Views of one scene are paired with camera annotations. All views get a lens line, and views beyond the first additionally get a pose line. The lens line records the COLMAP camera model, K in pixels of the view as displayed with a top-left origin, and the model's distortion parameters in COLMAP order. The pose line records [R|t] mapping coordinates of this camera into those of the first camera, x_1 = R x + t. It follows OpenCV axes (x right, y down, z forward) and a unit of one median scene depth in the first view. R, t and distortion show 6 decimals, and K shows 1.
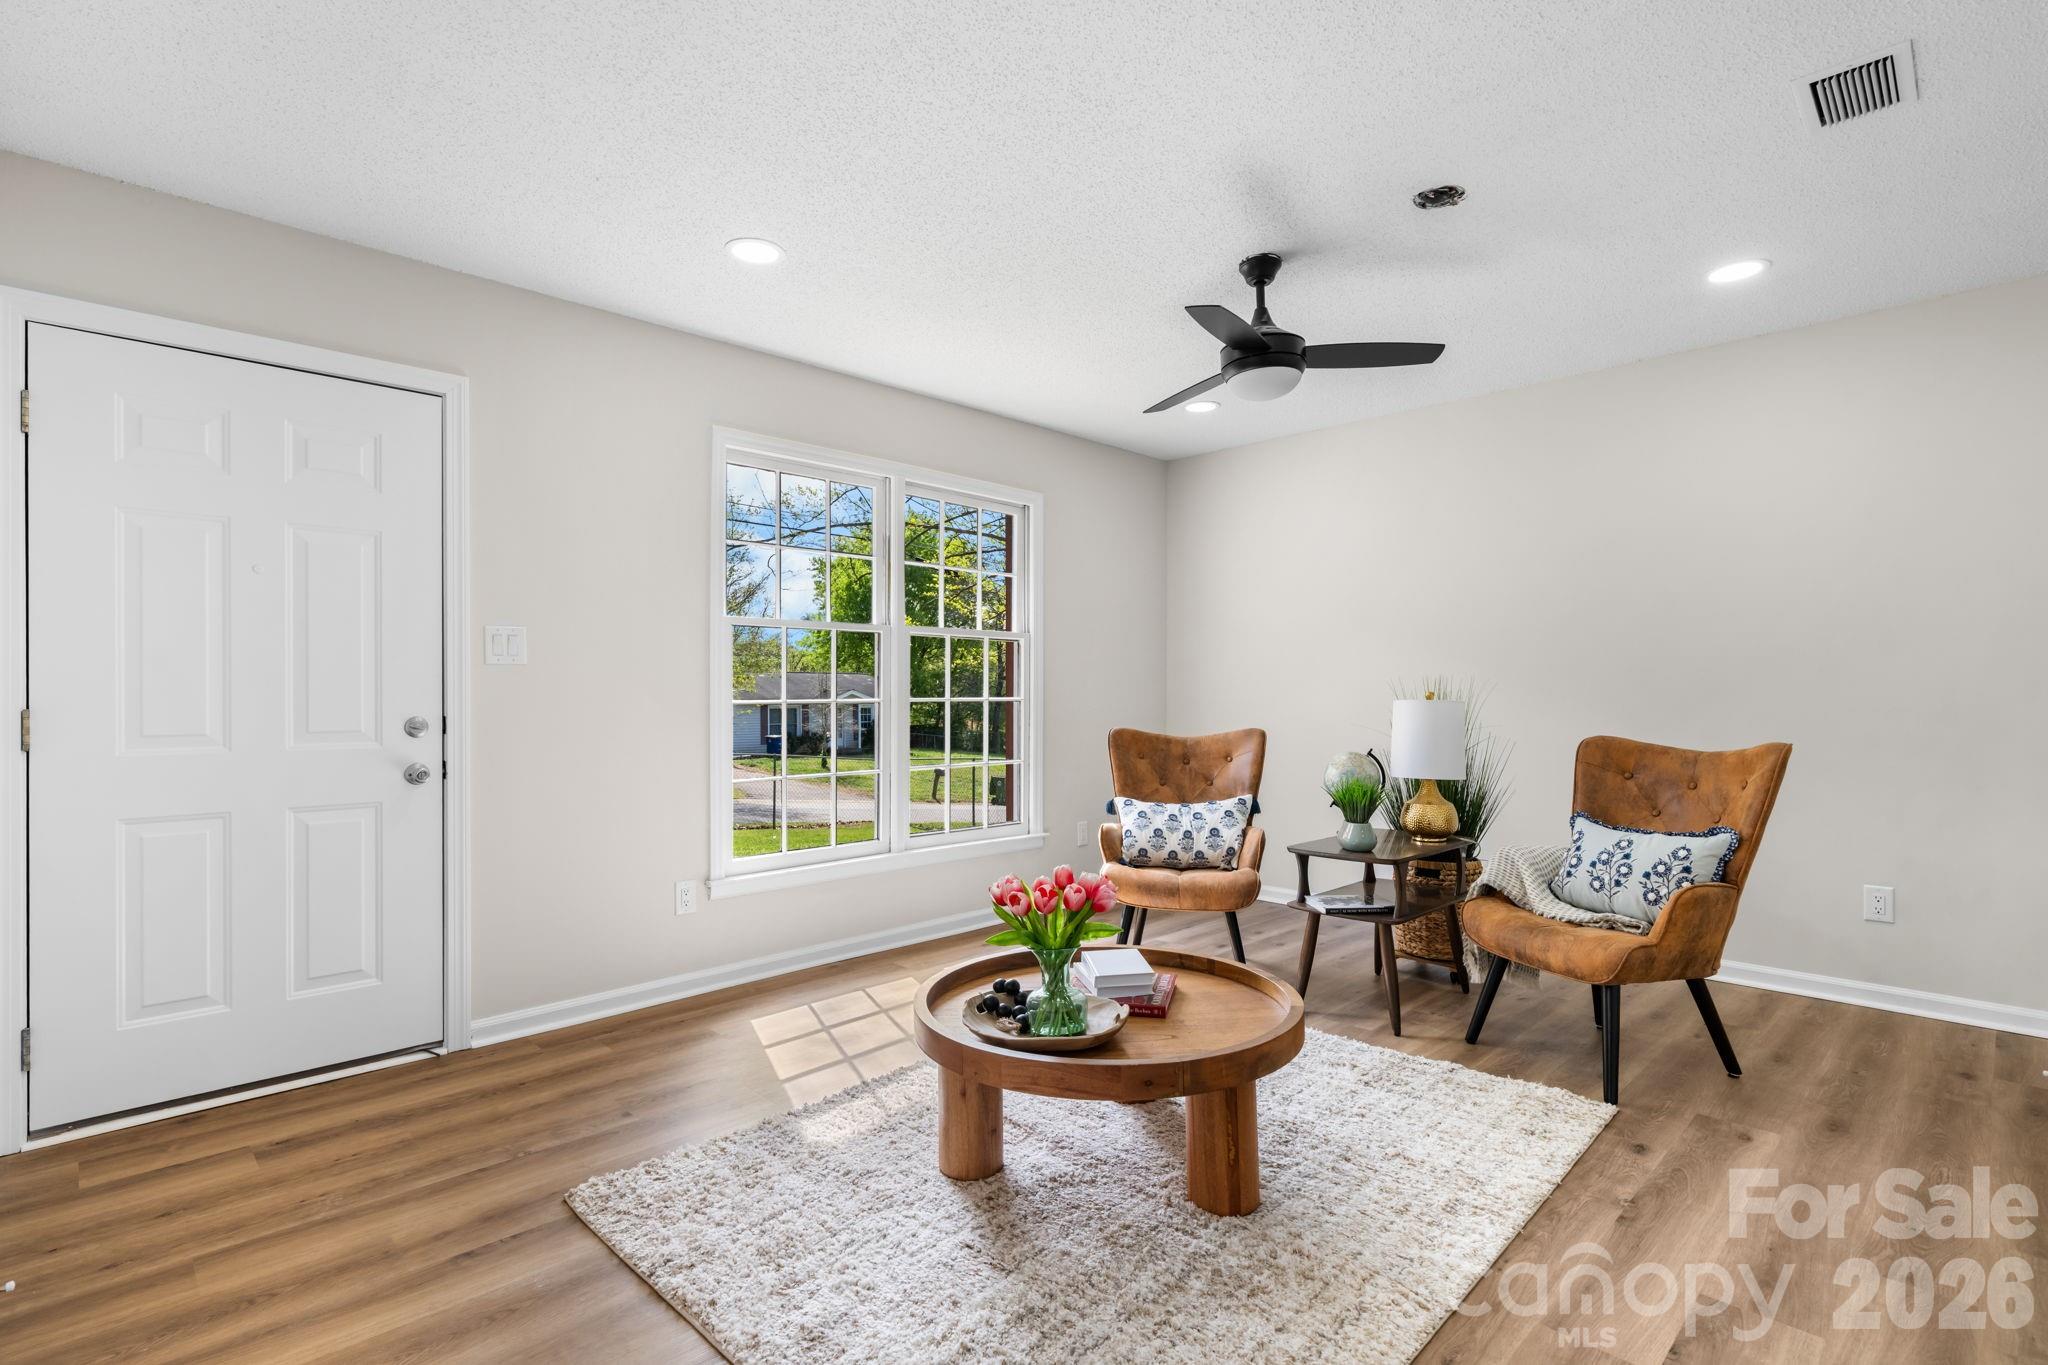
lens RADIAL K [[974.3, 0, 1026.3], [0, 974.3, 709.4], [0, 0, 1]] dist [0.000249, 0.000197]
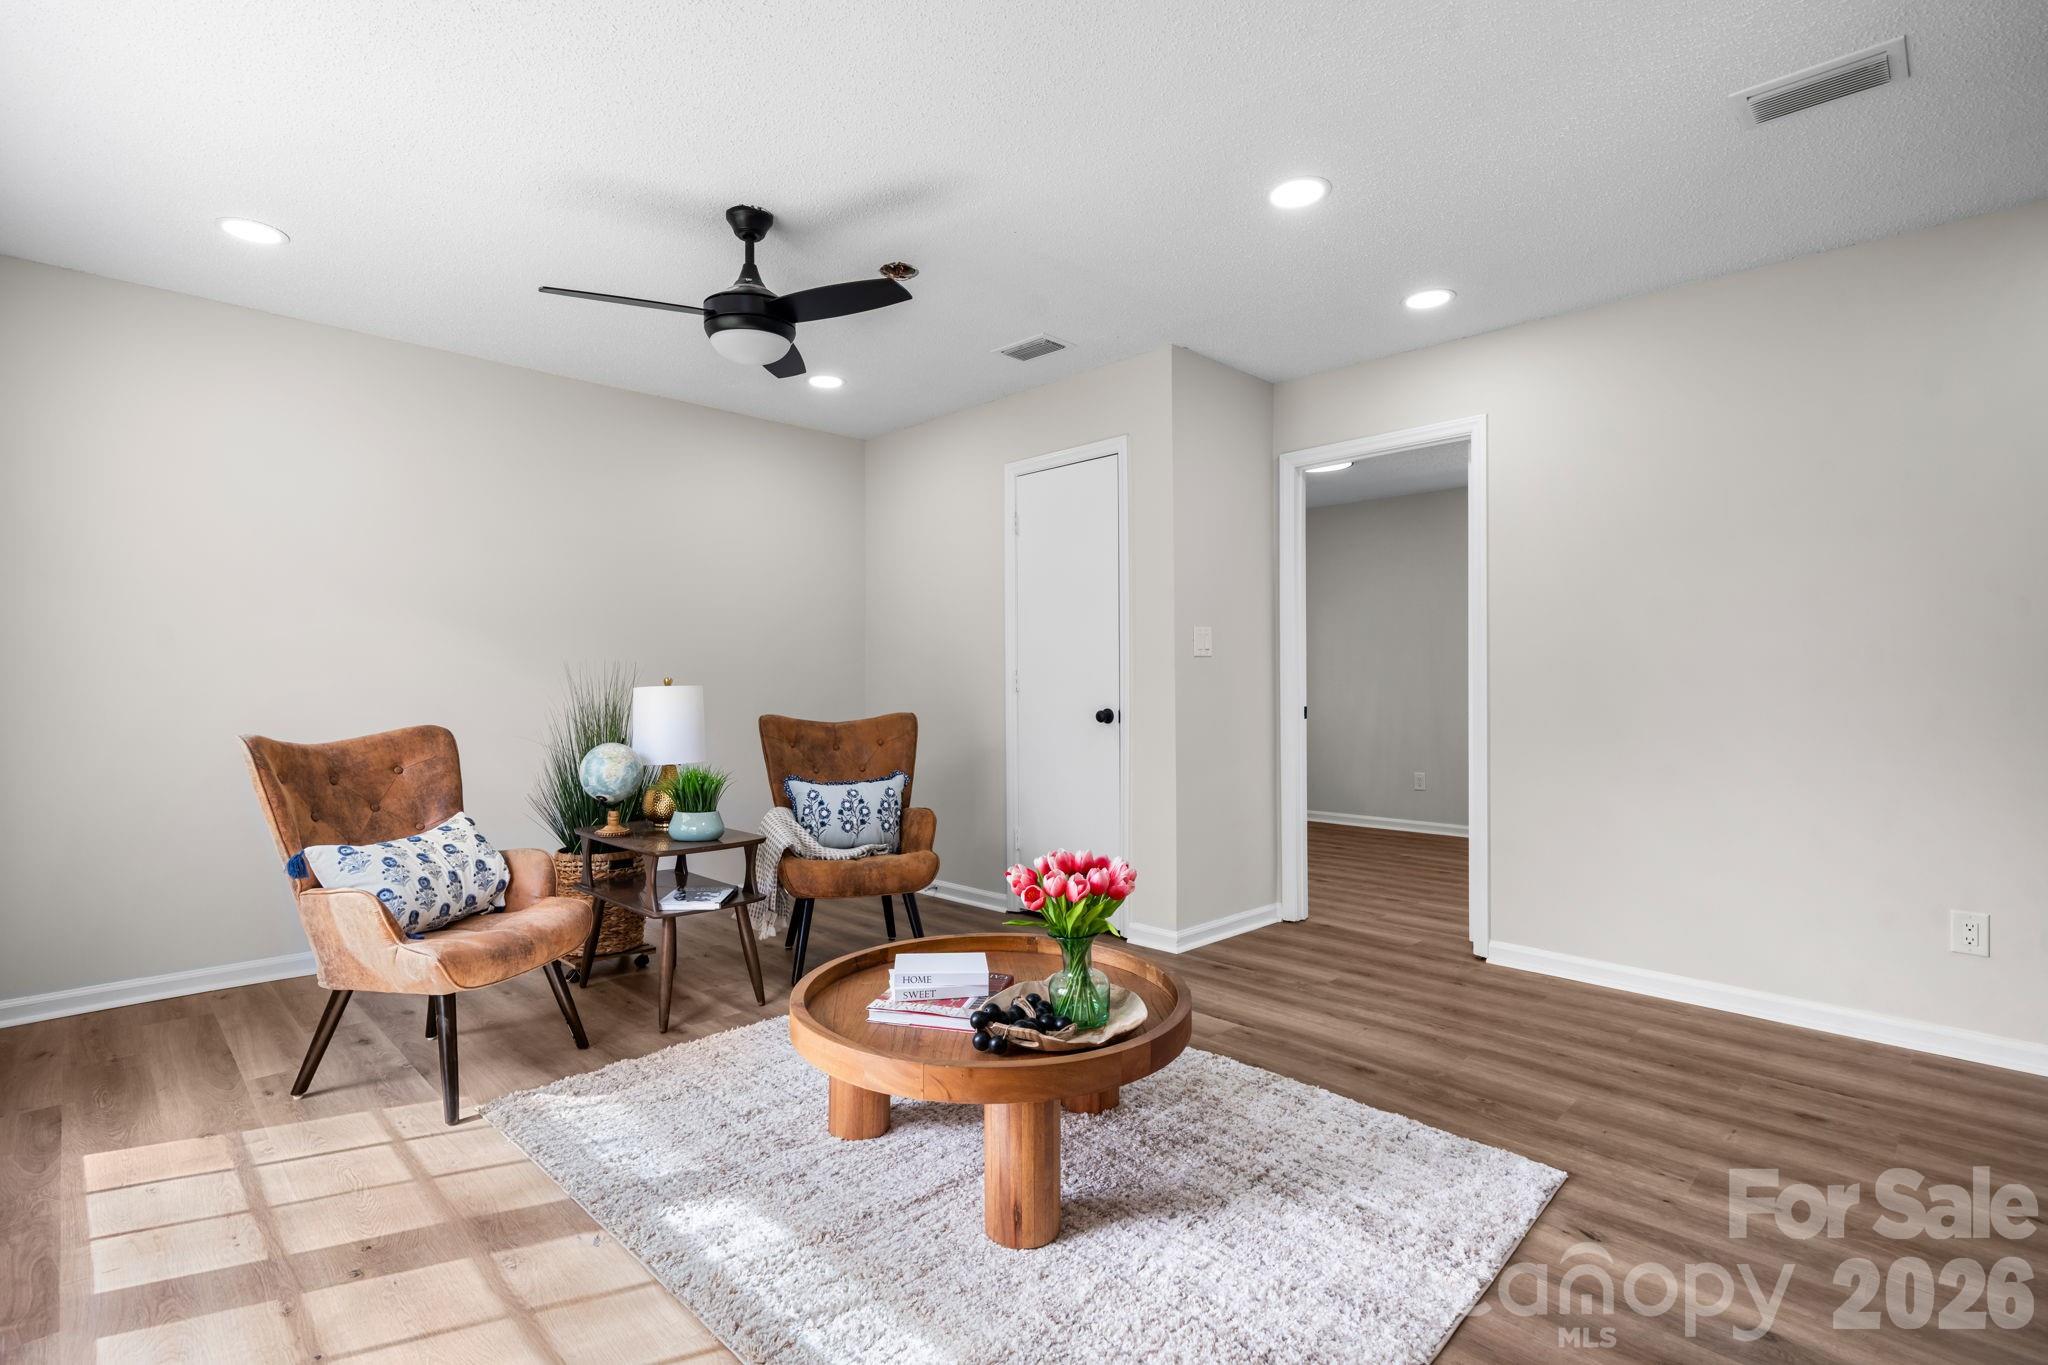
lens RADIAL K [[935.1, 0, 1024.0], [0, 935.1, 682.5], [0, 0, 1]] dist [0.000692, 0.000206]
pose [[-0.011498, 0.014393, 0.999830, -0.515481], [0.021919, 0.999660, -0.014139, 0.007776], [-0.999694, 0.021752, -0.011810, 0.598573]]
